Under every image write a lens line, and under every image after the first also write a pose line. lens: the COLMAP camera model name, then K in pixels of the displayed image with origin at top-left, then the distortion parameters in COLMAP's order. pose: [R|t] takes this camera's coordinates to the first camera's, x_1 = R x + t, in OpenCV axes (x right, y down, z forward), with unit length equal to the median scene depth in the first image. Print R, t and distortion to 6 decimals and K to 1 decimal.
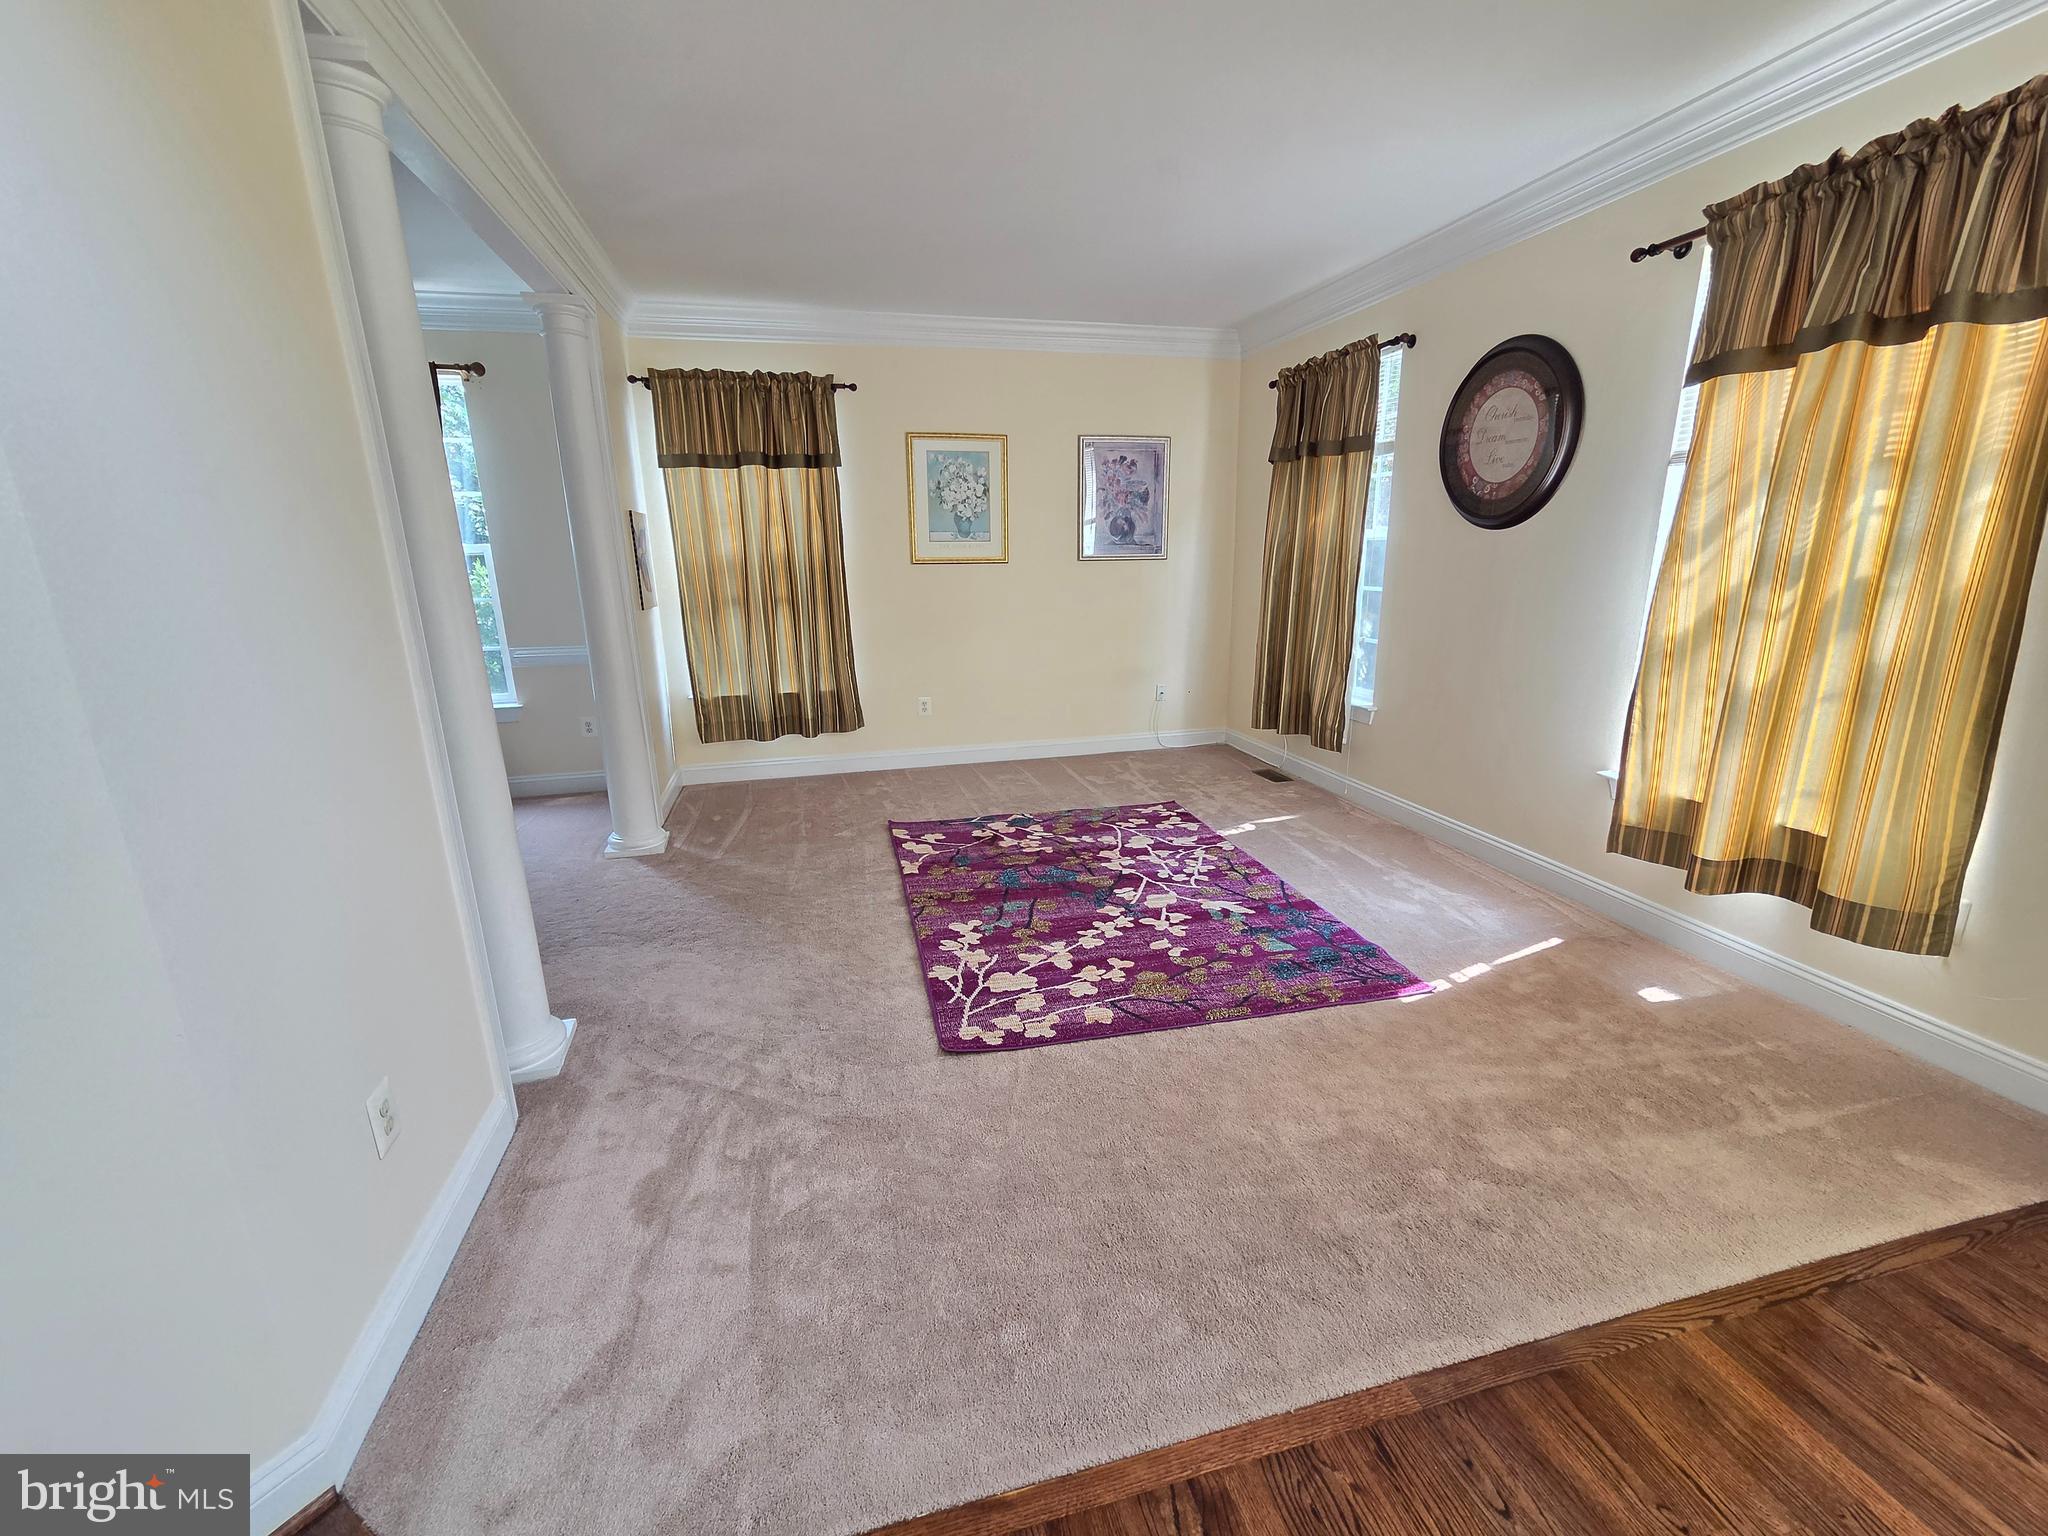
lens RADIAL K [[848.3, 0, 1021.9], [0, 848.3, 771.6], [0, 0, 1]] dist [-0.001891, -0.001178]
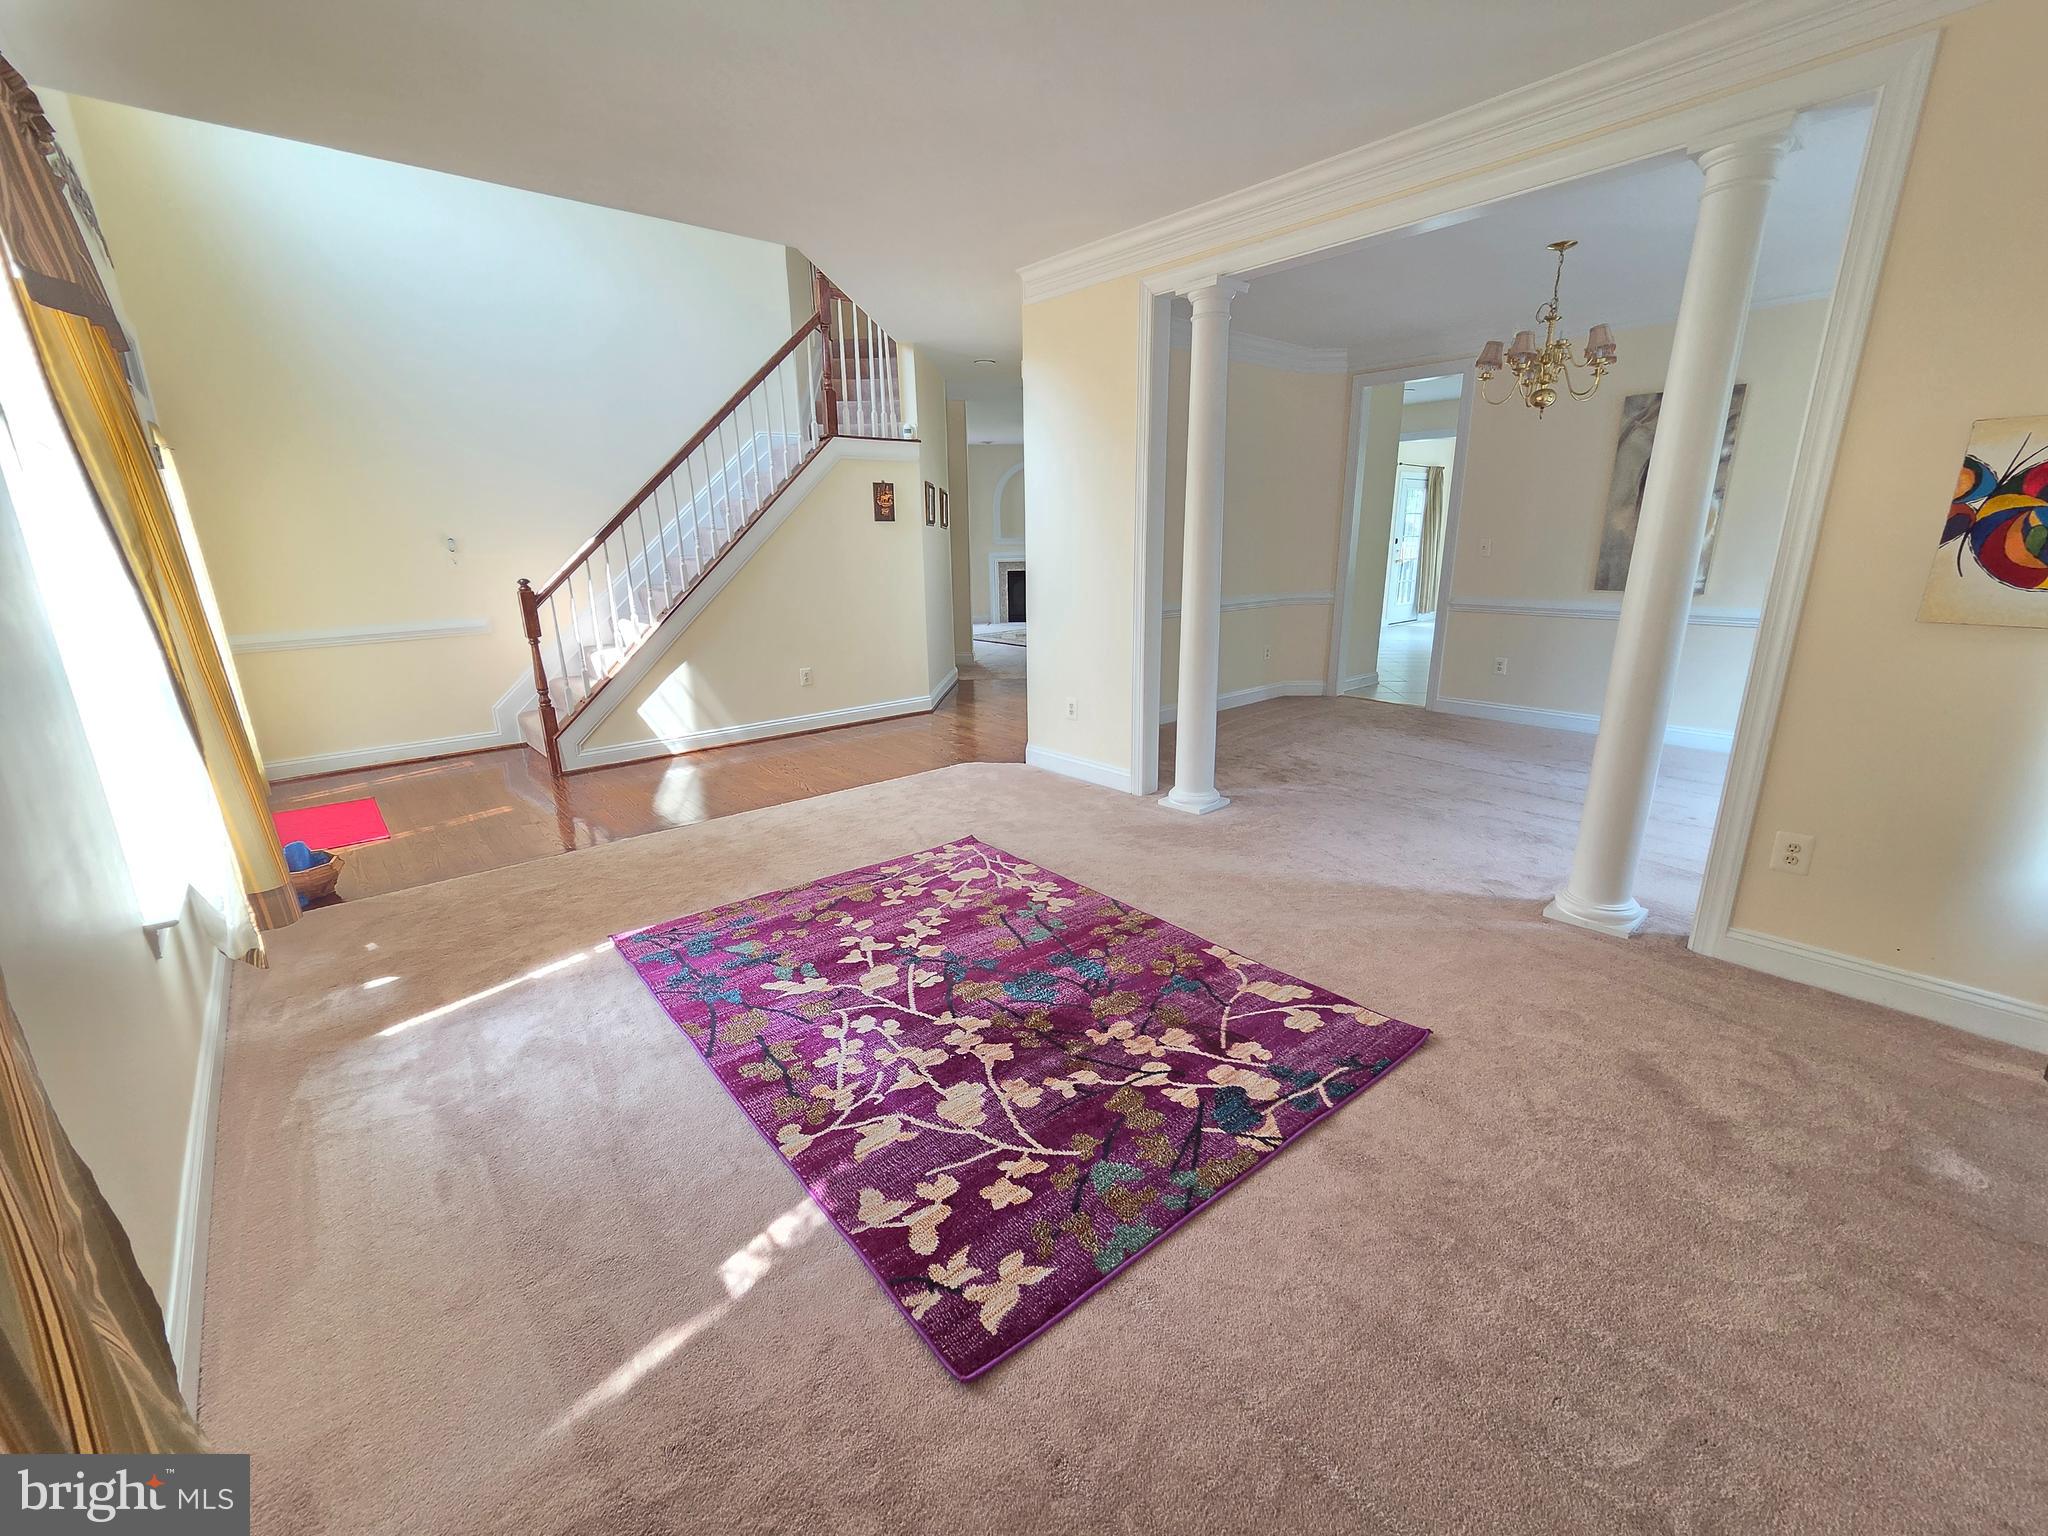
lens RADIAL K [[848.3, 0, 1020.6], [0, 848.3, 778.5], [0, 0, 1]] dist [-0.001891, -0.001178]
pose [[-0.892819, 0.151145, -0.424299, 0.301736], [-0.087756, 0.865591, 0.493002, -0.350374], [0.441784, 0.477396, -0.759552, 1.338440]]
